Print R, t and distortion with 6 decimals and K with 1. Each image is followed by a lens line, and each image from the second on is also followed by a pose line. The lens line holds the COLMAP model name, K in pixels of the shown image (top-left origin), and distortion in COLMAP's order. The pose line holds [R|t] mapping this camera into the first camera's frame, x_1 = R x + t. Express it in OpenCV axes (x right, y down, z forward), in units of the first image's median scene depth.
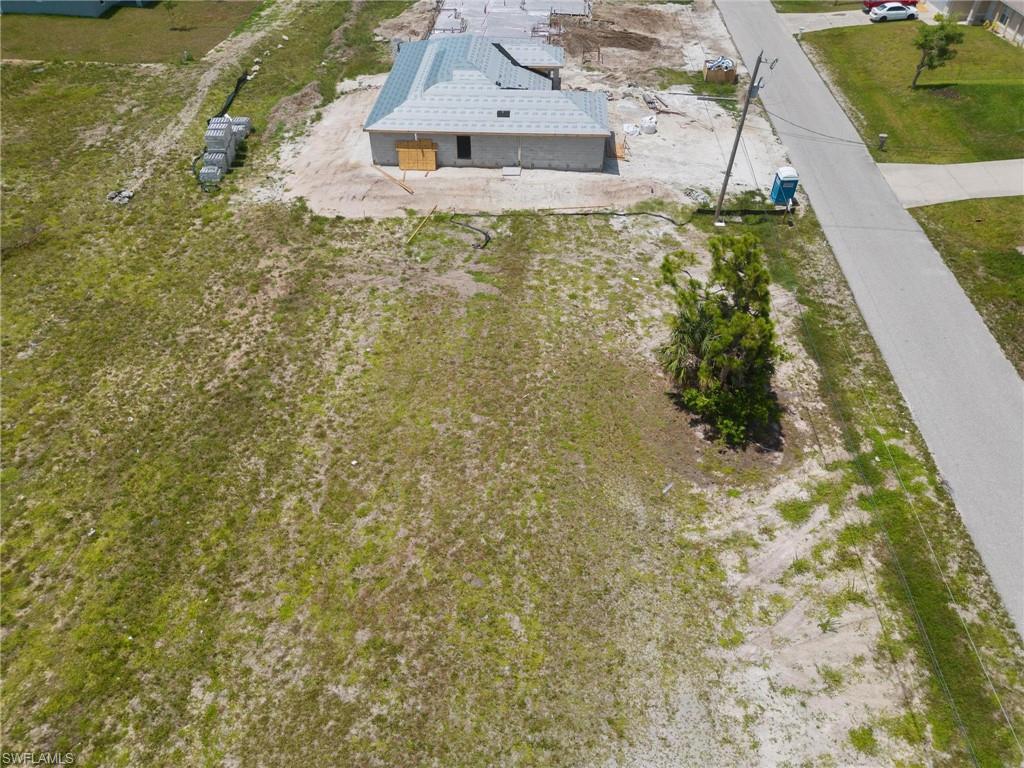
lens RADIAL K [[714.8, 0, 510.1], [0, 714.8, 385.4], [0, 0, 1]] dist [0.079373, -0.088814]
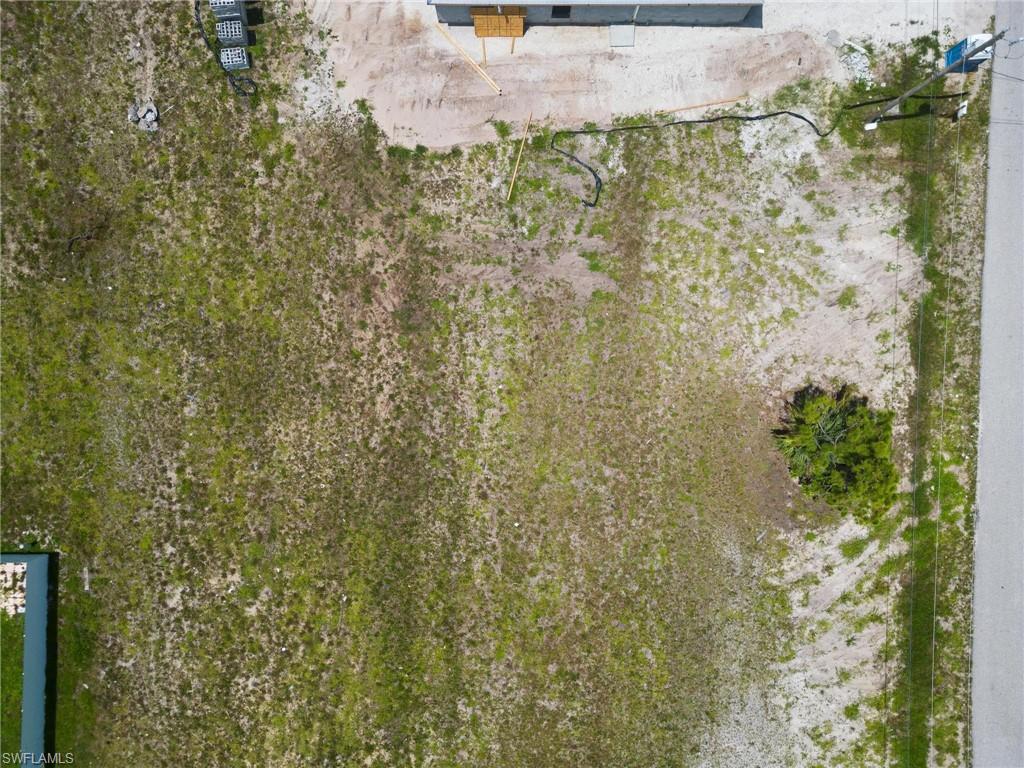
lens RADIAL K [[714.8, 0, 510.1], [0, 714.8, 385.4], [0, 0, 1]] dist [0.079373, -0.088814]
pose [[0.998852, -0.047750, -0.003749, -0.180363], [0.034543, 0.663949, 0.746980, -0.857573], [-0.033179, -0.746252, 0.664836, 0.287541]]
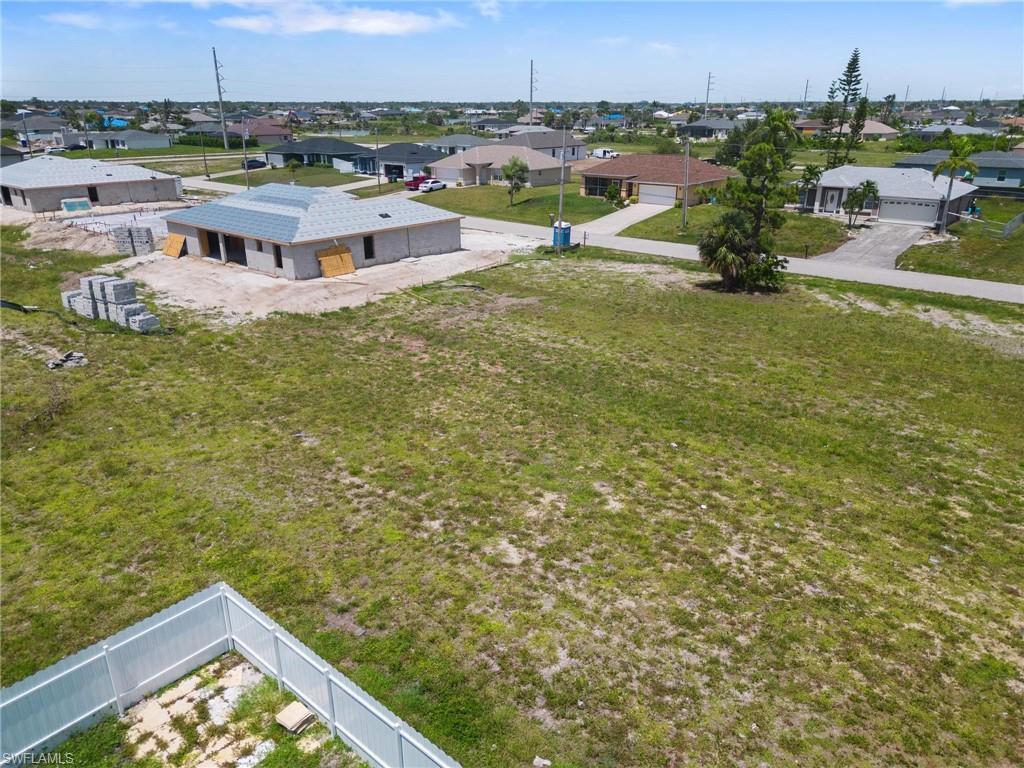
lens RADIAL K [[714.8, 0, 510.1], [0, 714.8, 385.4], [0, 0, 1]] dist [0.079373, -0.088814]
pose [[0.603180, -0.287352, 0.744045, -1.064684], [0.541428, 0.832509, -0.117406, 0.104010], [-0.585688, 0.473664, 0.657733, 0.373585]]
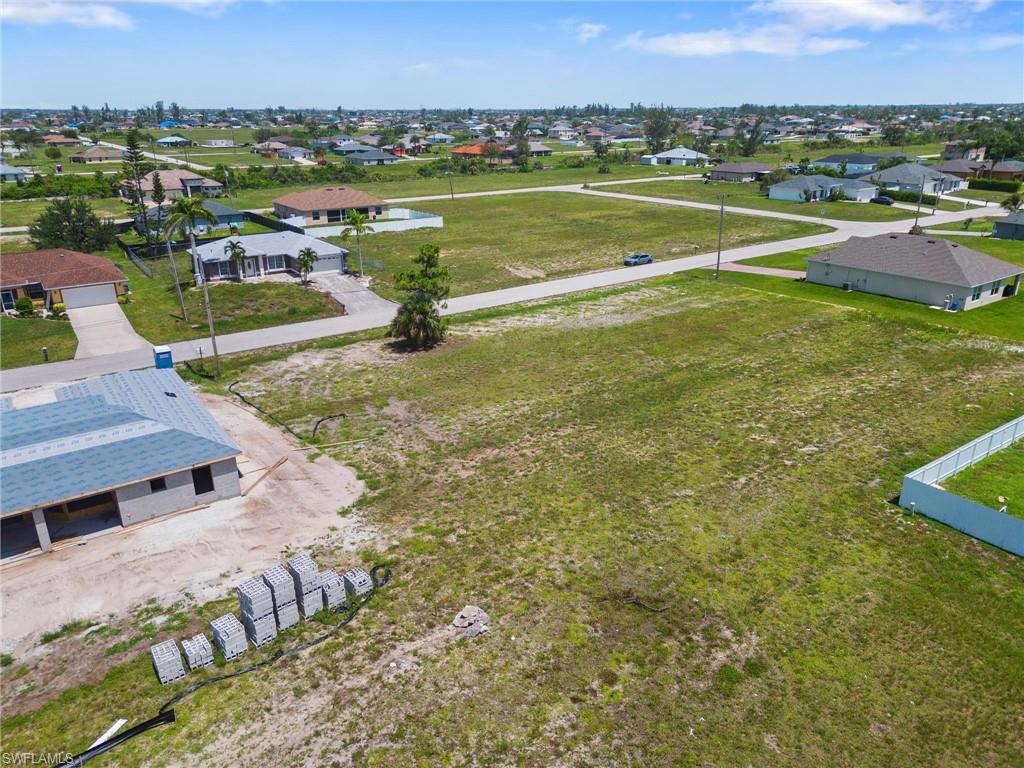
lens RADIAL K [[714.8, 0, 510.1], [0, 714.8, 385.4], [0, 0, 1]] dist [0.079373, -0.088814]
pose [[-0.619818, -0.275498, 0.734797, -1.263737], [0.538328, 0.532029, 0.653566, -1.002490], [-0.570989, 0.800653, -0.181453, 1.219955]]
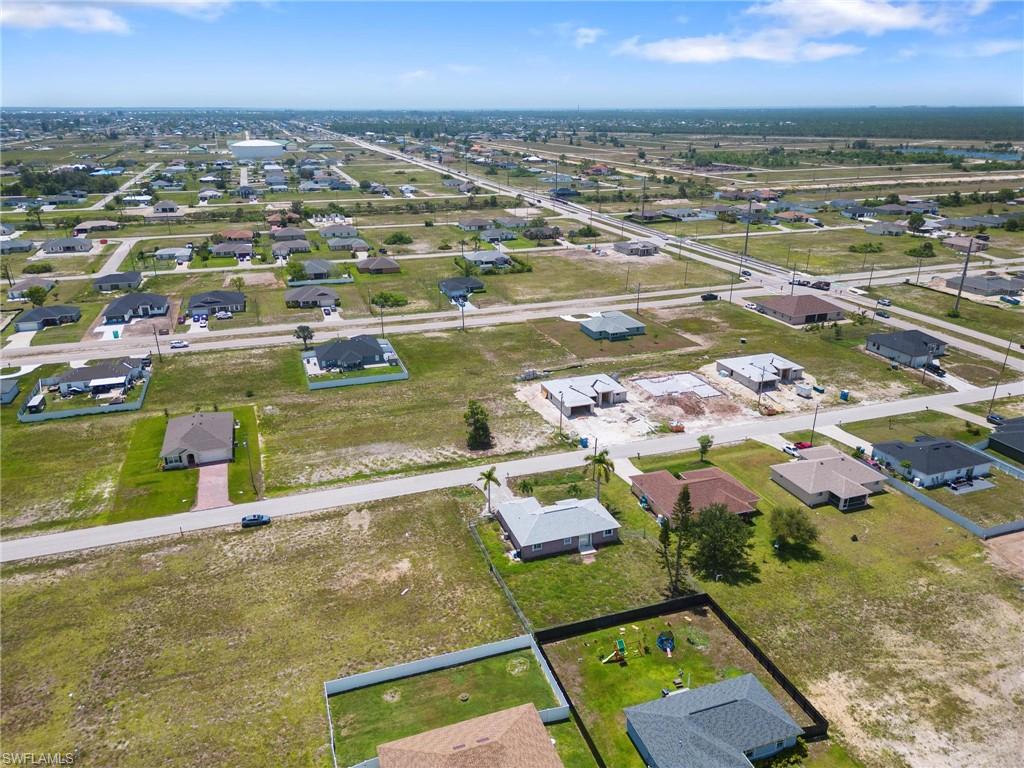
lens RADIAL K [[714.8, 0, 510.1], [0, 714.8, 385.4], [0, 0, 1]] dist [0.079373, -0.088814]
pose [[0.382109, 0.336173, -0.860802, 3.766977], [-0.626893, 0.778677, 0.025823, -0.453234], [0.678968, 0.529764, 0.508284, -1.214227]]
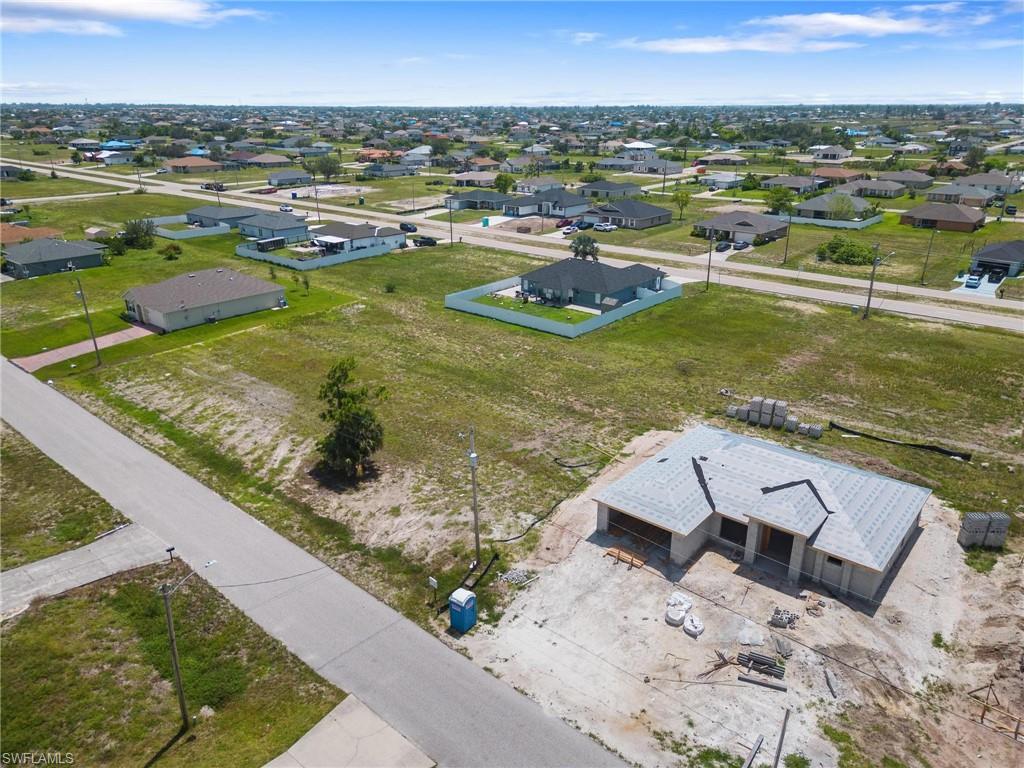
lens RADIAL K [[714.8, 0, 510.1], [0, 714.8, 385.4], [0, 0, 1]] dist [0.079373, -0.088814]
pose [[-0.605301, 0.291011, -0.740894, 1.231646], [-0.538834, 0.535294, 0.650475, -1.380851], [0.585891, 0.792952, -0.167208, 1.279042]]
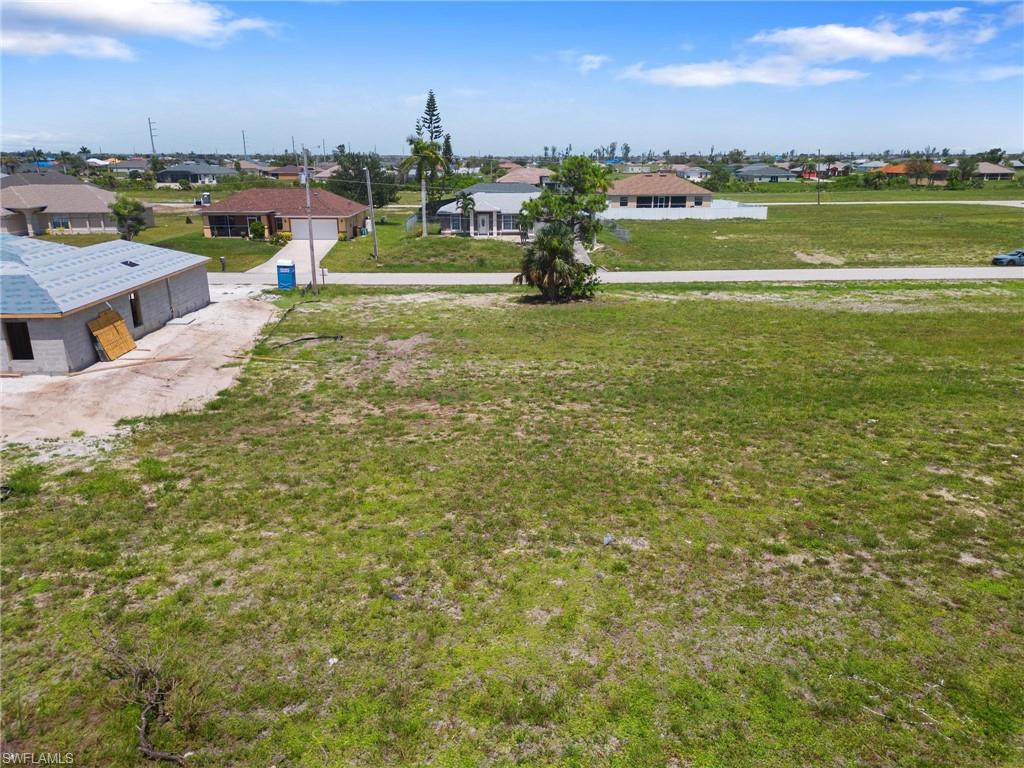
lens RADIAL K [[714.8, 0, 510.1], [0, 714.8, 385.4], [0, 0, 1]] dist [0.079373, -0.088814]
pose [[-0.090454, -0.298491, 0.950116, -1.086222], [0.676625, 0.681607, 0.278552, -0.308275], [-0.730751, 0.668068, 0.140313, 0.916944]]
